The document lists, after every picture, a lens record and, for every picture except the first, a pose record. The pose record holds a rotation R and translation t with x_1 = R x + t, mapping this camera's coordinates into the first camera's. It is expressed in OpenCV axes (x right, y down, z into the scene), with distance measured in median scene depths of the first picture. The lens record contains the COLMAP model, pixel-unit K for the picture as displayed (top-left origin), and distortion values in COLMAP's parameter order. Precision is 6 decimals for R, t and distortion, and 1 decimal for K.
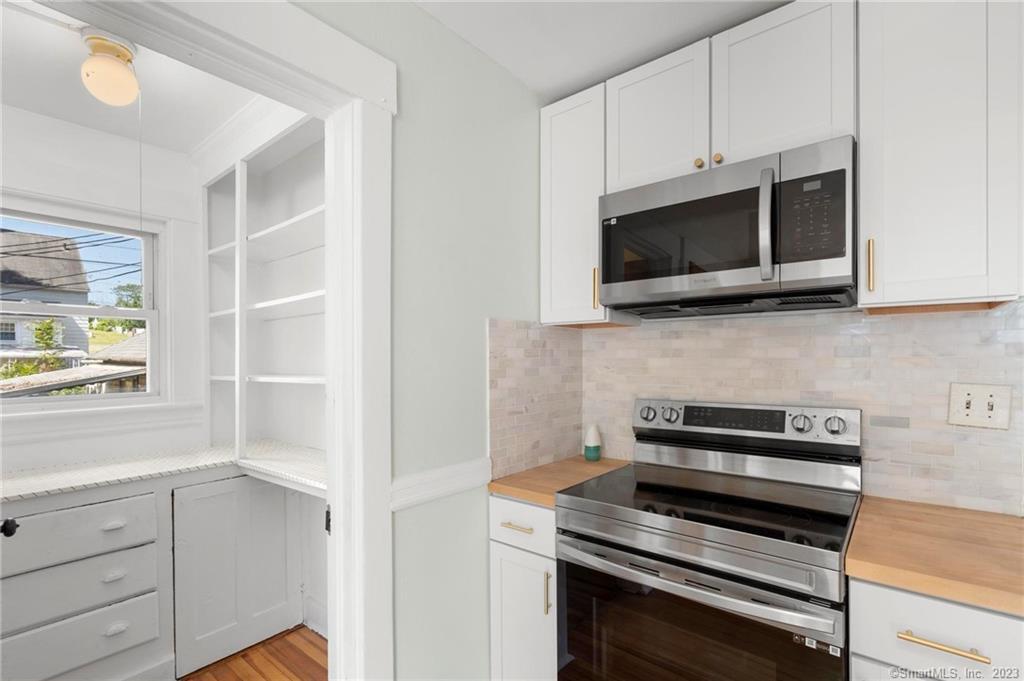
lens RADIAL K [[469.3, 0, 516.6], [0, 469.3, 359.4], [0, 0, 1]] dist [-0.002401, 0.000925]
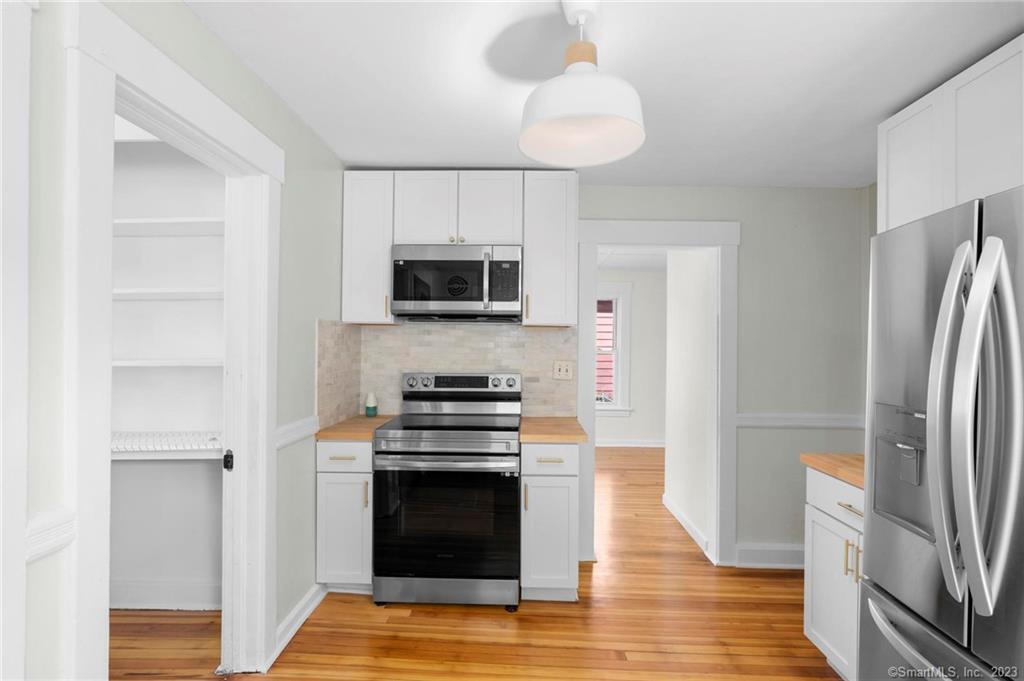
lens RADIAL K [[469.3, 0, 507.1], [0, 469.3, 344.9], [0, 0, 1]] dist [-0.002401, 0.000925]
pose [[0.797677, 0.011798, 0.602970, -0.497355], [-0.011254, 0.999926, -0.004677, -0.006820], [-0.602980, -0.003055, 0.797750, -0.536207]]
